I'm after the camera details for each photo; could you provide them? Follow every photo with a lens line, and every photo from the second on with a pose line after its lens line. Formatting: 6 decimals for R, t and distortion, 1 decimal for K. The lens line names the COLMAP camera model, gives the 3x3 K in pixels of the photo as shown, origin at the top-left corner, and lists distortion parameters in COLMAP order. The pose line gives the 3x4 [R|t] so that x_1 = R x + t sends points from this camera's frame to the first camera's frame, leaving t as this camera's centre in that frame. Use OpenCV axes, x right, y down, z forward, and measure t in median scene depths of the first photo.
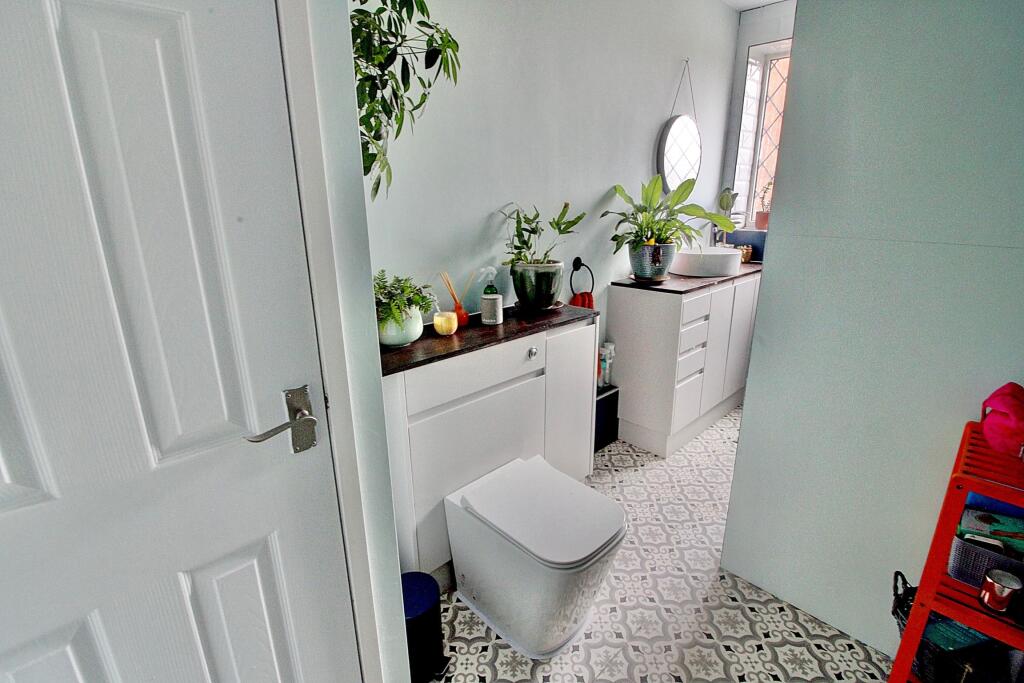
lens RADIAL K [[477.1, 0, 511.4], [0, 477.1, 338.5], [0, 0, 1]] dist [-0.014334, -0.003380]
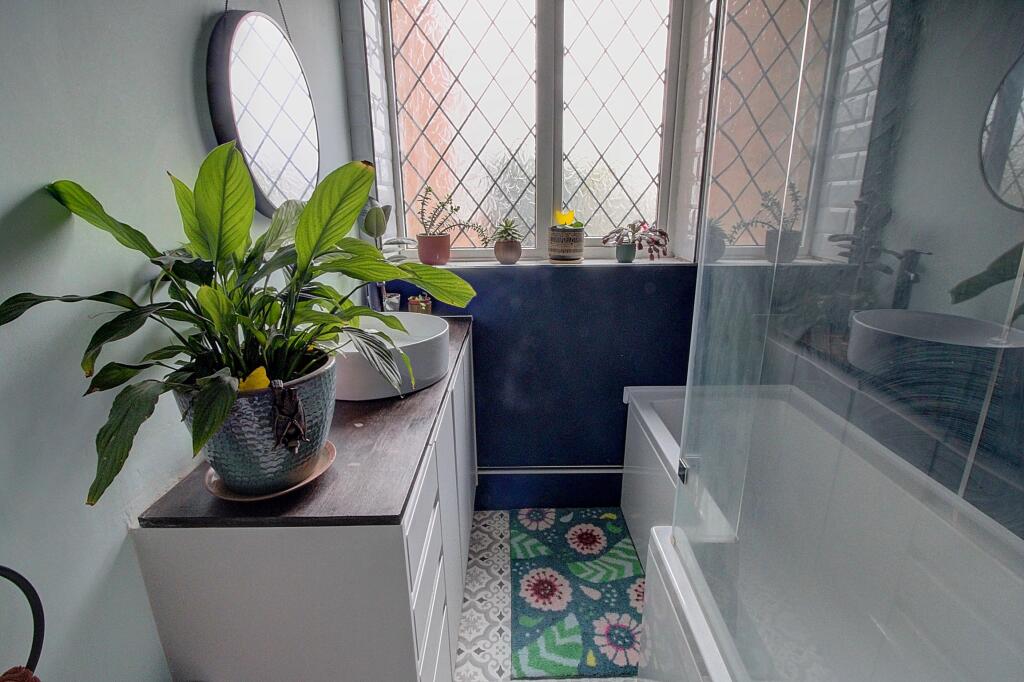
lens RADIAL K [[477.1, 0, 512.0], [0, 477.1, 340.7], [0, 0, 1]] dist [-0.014334, -0.003380]
pose [[0.690661, -0.200777, 0.694749, 0.198952], [0.213053, 0.974542, 0.069835, -0.206829], [-0.691083, 0.099786, 0.715854, 0.663179]]
